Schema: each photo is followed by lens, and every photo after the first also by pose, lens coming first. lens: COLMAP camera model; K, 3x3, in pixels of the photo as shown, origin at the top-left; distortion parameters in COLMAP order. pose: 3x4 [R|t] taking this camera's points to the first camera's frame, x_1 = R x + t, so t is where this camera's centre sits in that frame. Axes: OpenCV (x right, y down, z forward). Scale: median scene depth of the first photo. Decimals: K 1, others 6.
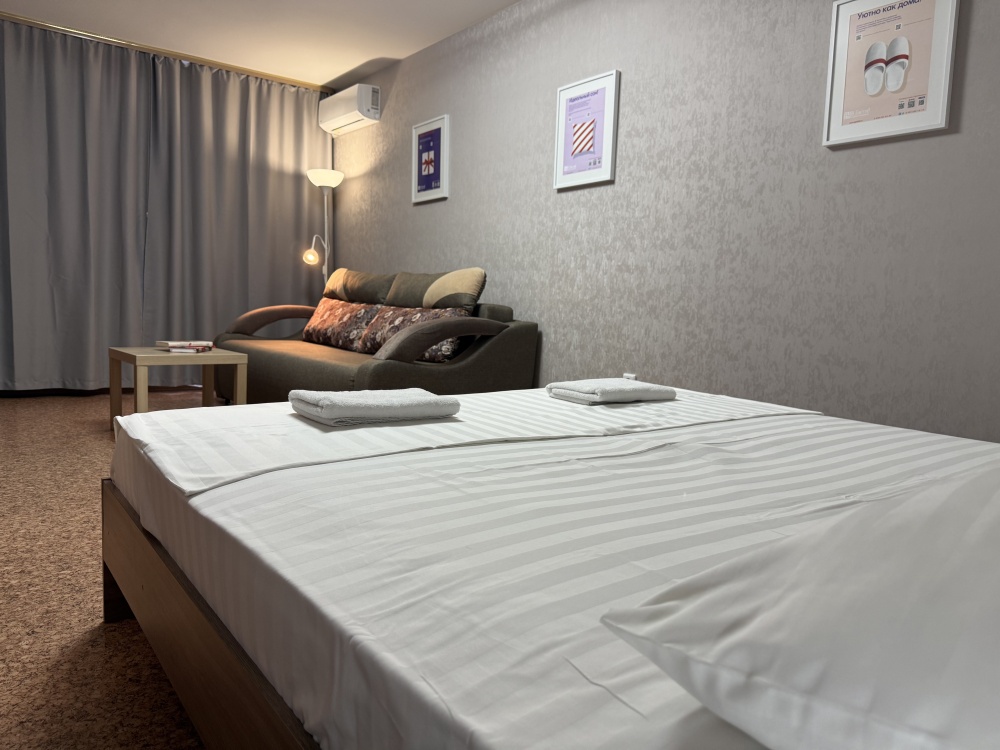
lens RADIAL K [[713.7, 0, 499.6], [0, 713.7, 377.6], [0, 0, 1]] dist [0.057694, -0.075431]
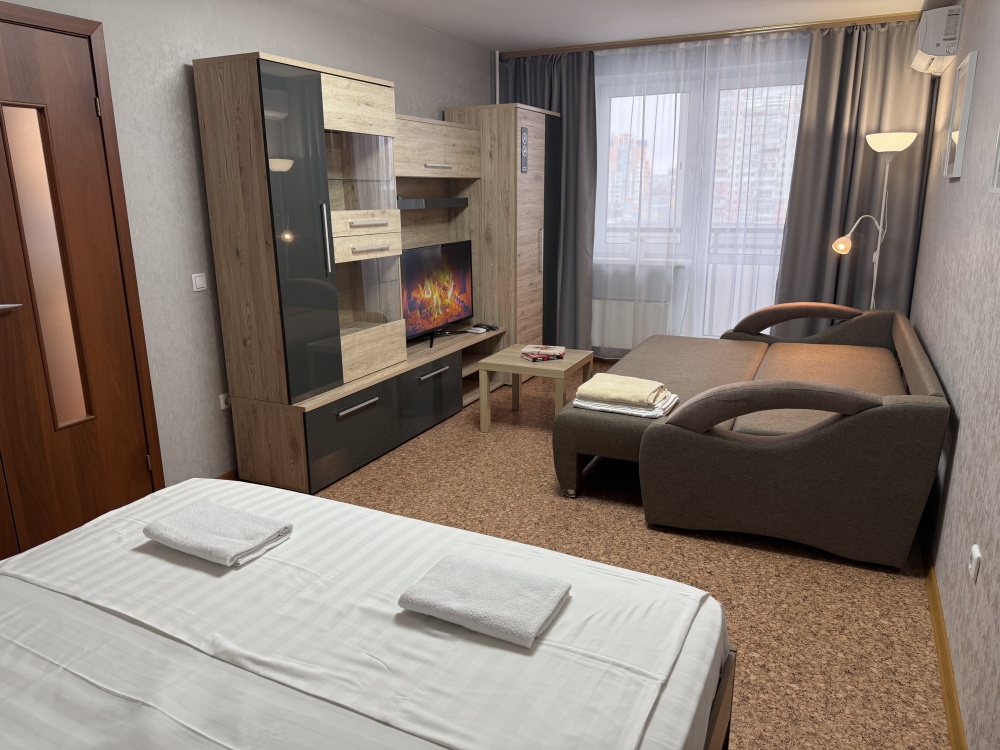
lens RADIAL K [[713.7, 0, 497.8], [0, 713.7, 375.0], [0, 0, 1]] dist [0.057694, -0.075431]
pose [[0.445063, 0.191787, -0.874721, 0.447633], [-0.069989, 0.981259, 0.179535, -0.199942], [0.892760, -0.018684, 0.450145, 0.375613]]
